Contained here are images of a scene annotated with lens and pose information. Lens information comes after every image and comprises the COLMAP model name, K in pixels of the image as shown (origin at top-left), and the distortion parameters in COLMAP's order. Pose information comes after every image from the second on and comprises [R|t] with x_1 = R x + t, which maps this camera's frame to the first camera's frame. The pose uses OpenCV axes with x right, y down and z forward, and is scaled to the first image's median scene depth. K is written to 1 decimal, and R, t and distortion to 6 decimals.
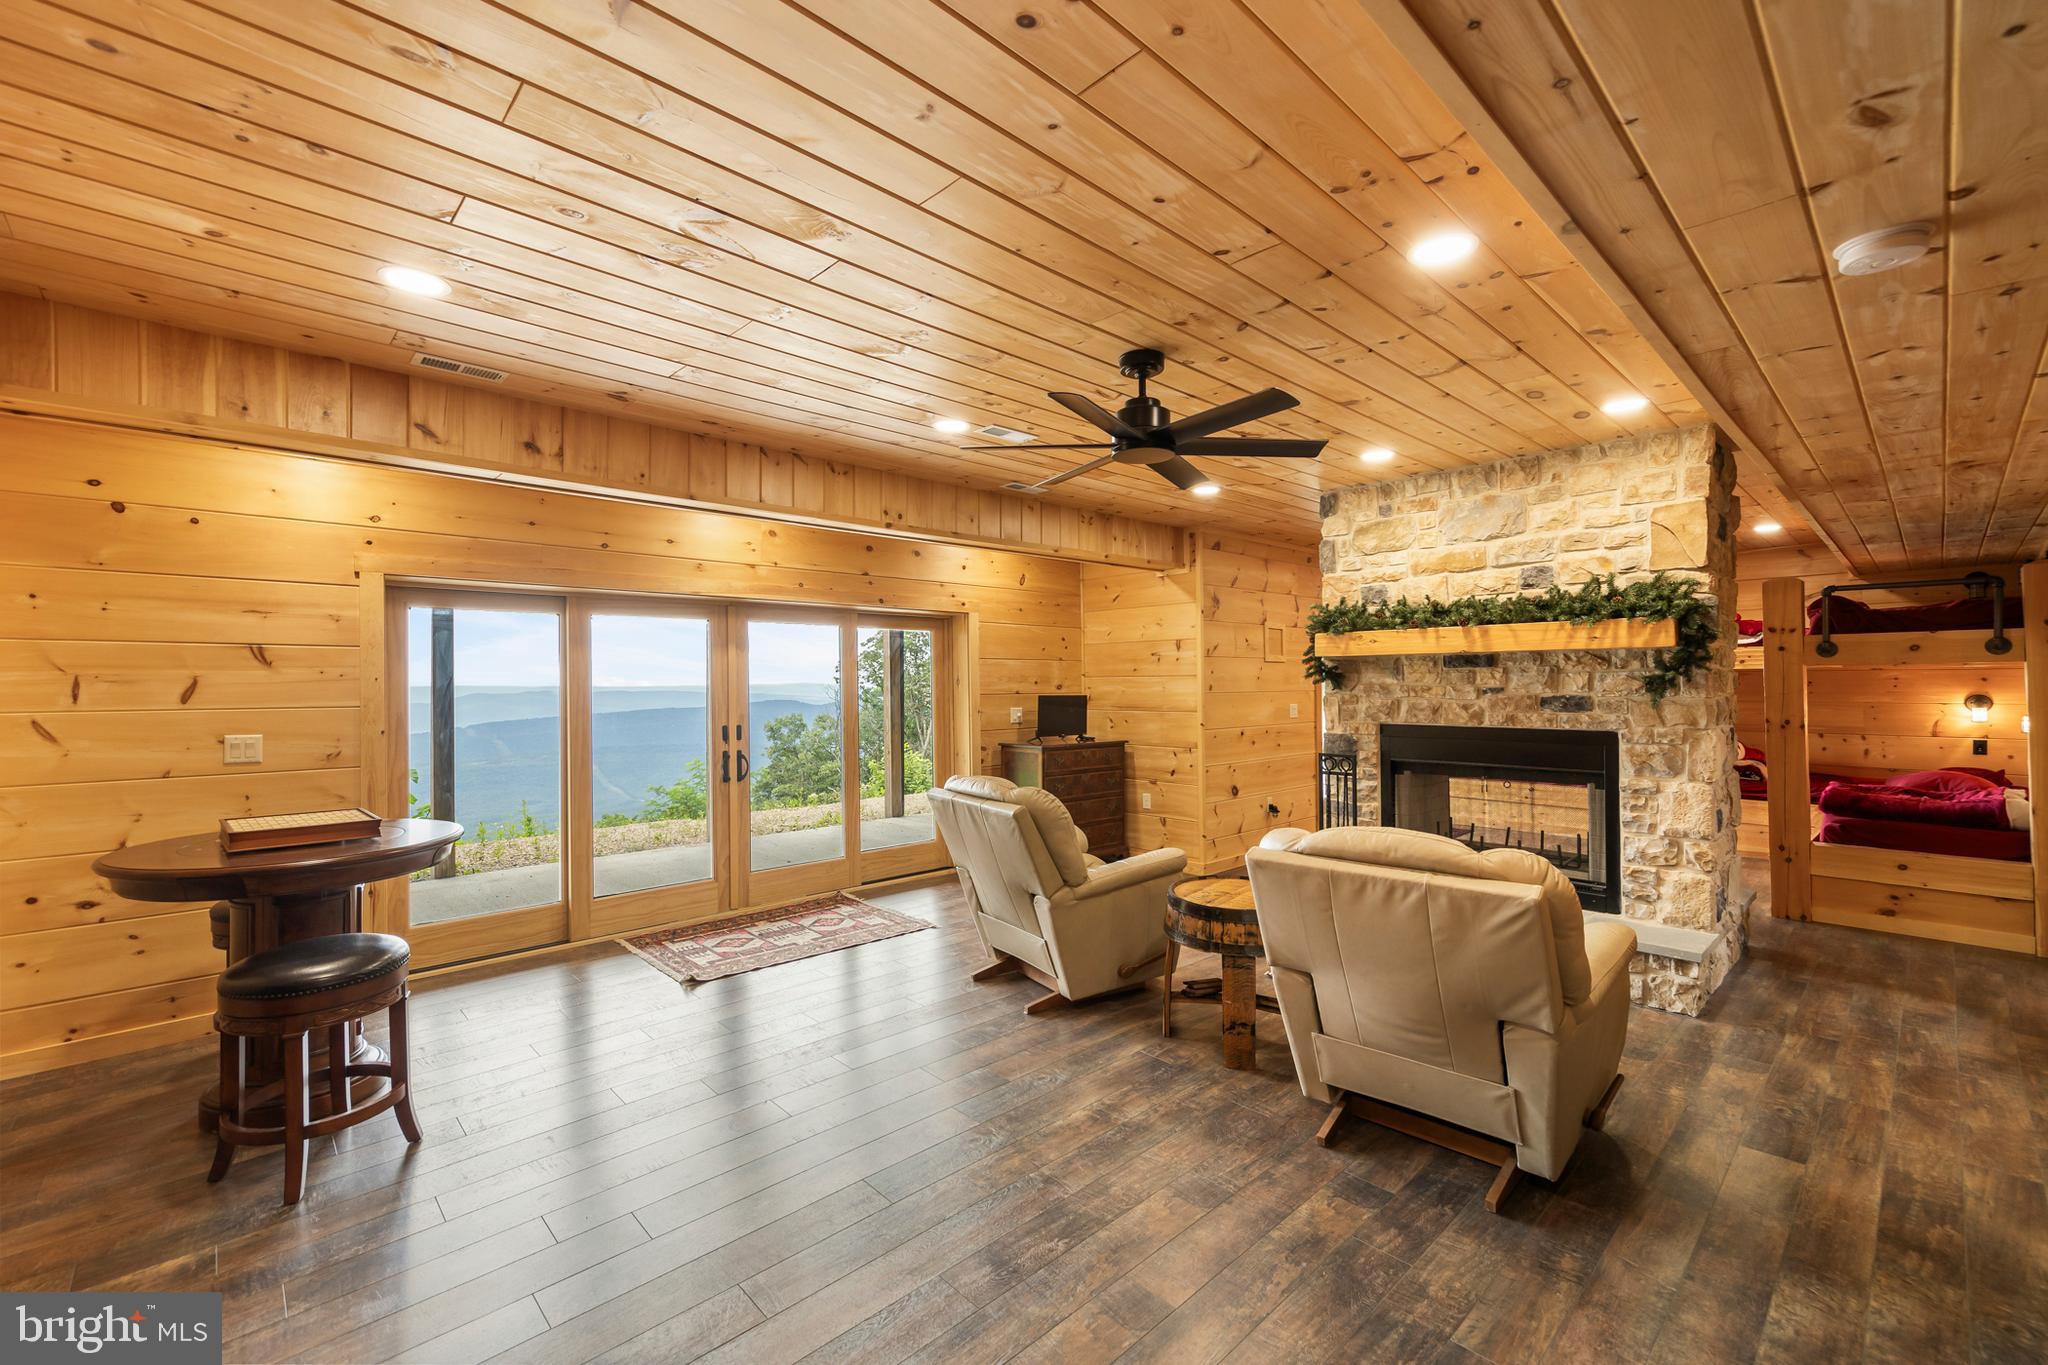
lens RADIAL K [[866.7, 0, 1022.9], [0, 866.7, 680.9], [0, 0, 1]] dist [0.009988, -0.000604]
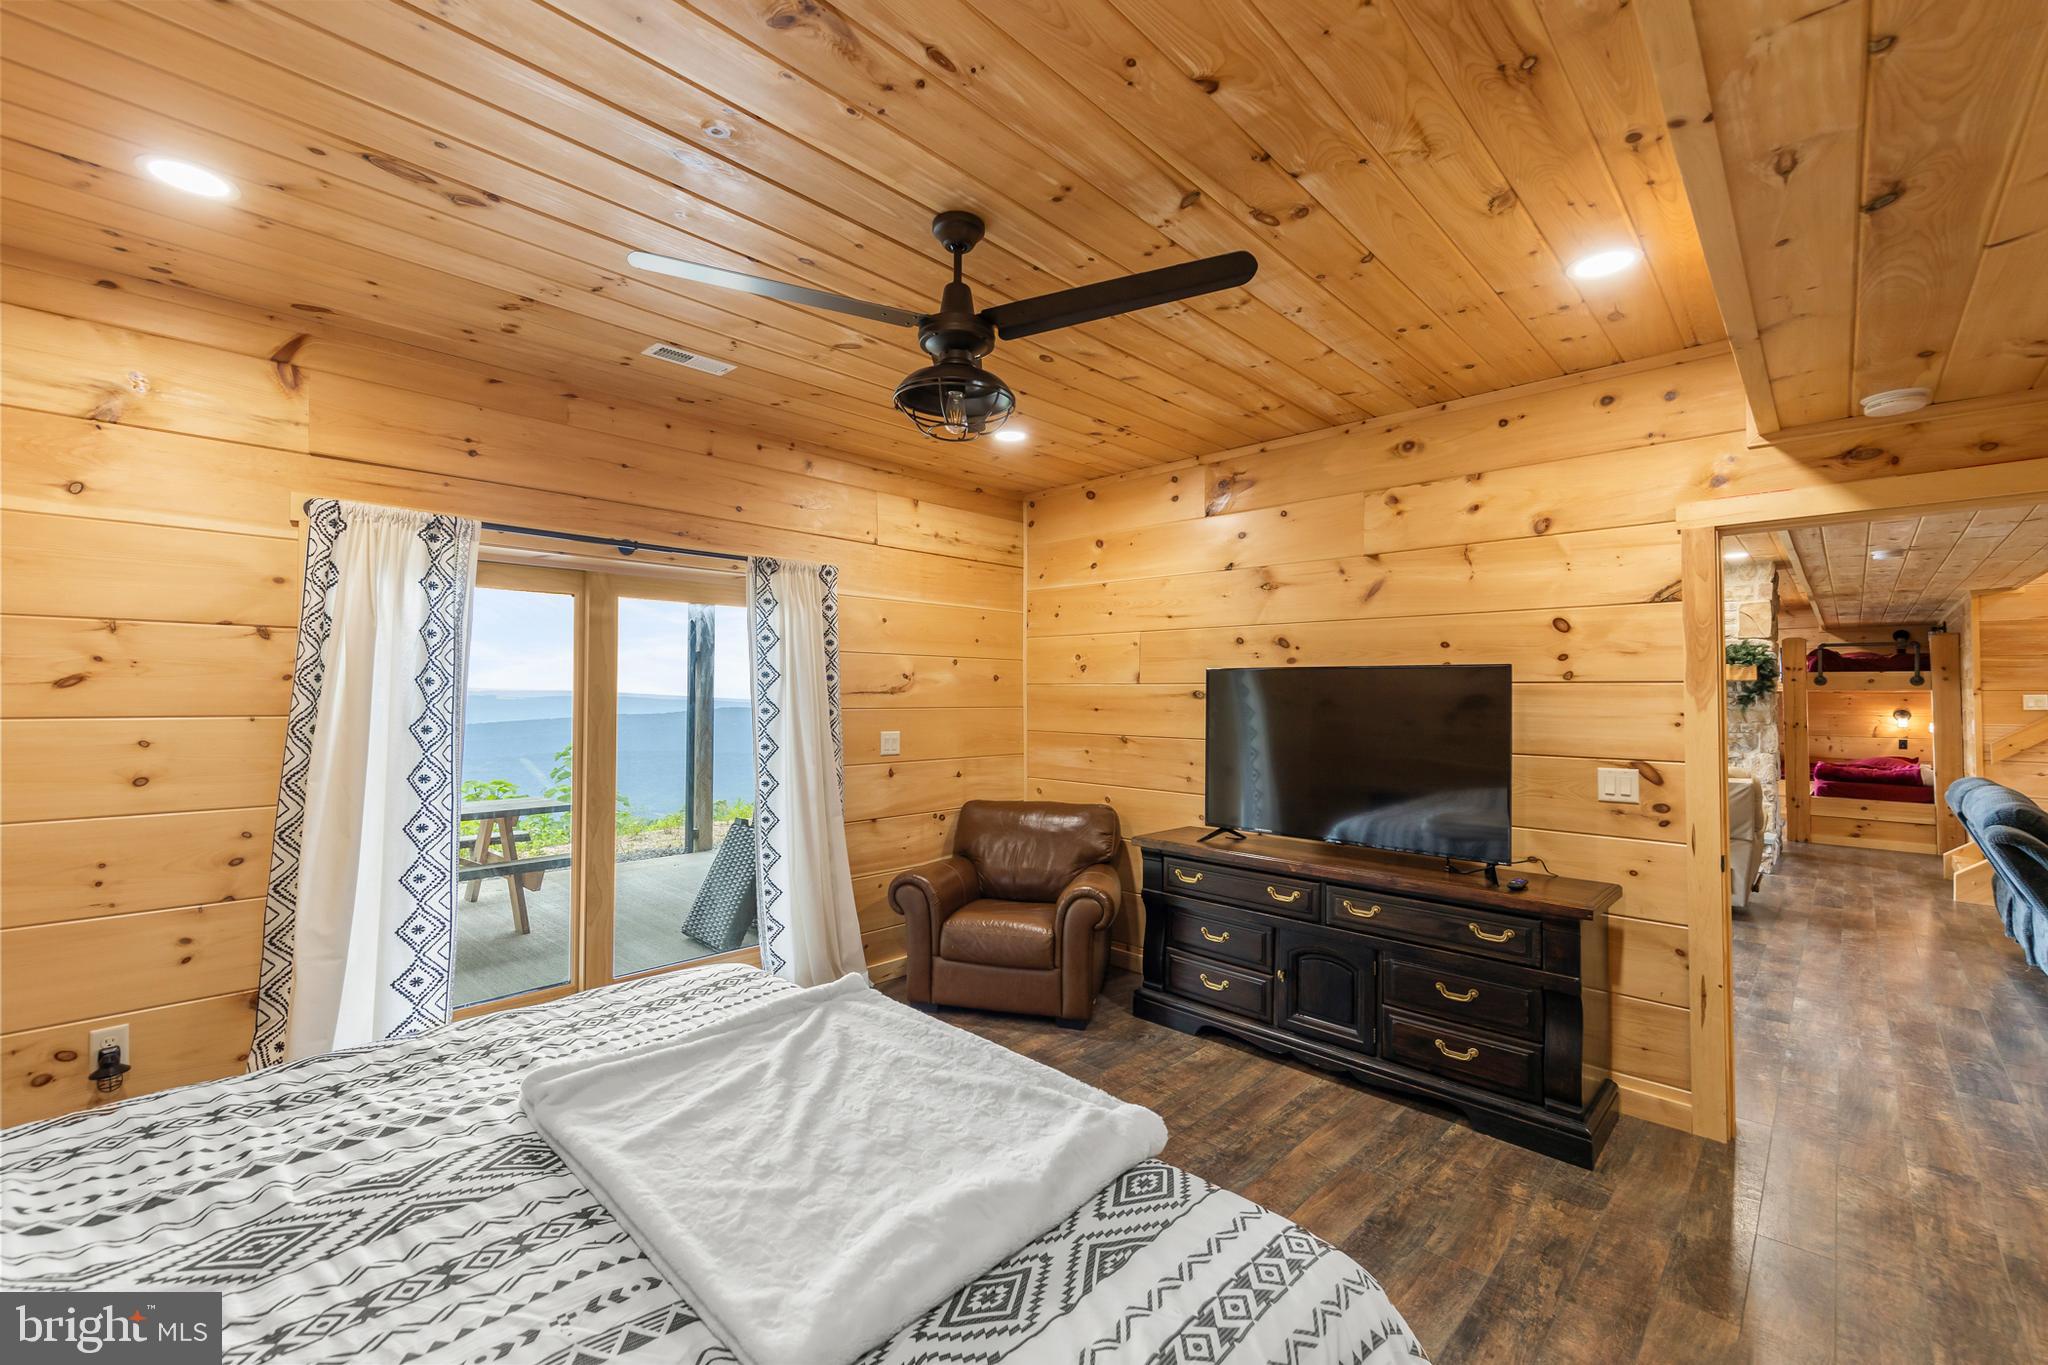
lens RADIAL K [[851.5, 0, 1024.2], [0, 851.5, 678.8], [0, 0, 1]] dist [0.000135, -0.000083]
pose [[0.999241, 0.014064, 0.036328, -0.666260], [-0.013590, 0.999819, -0.013277, 0.002667], [-0.036508, 0.012773, 0.999252, -0.578132]]
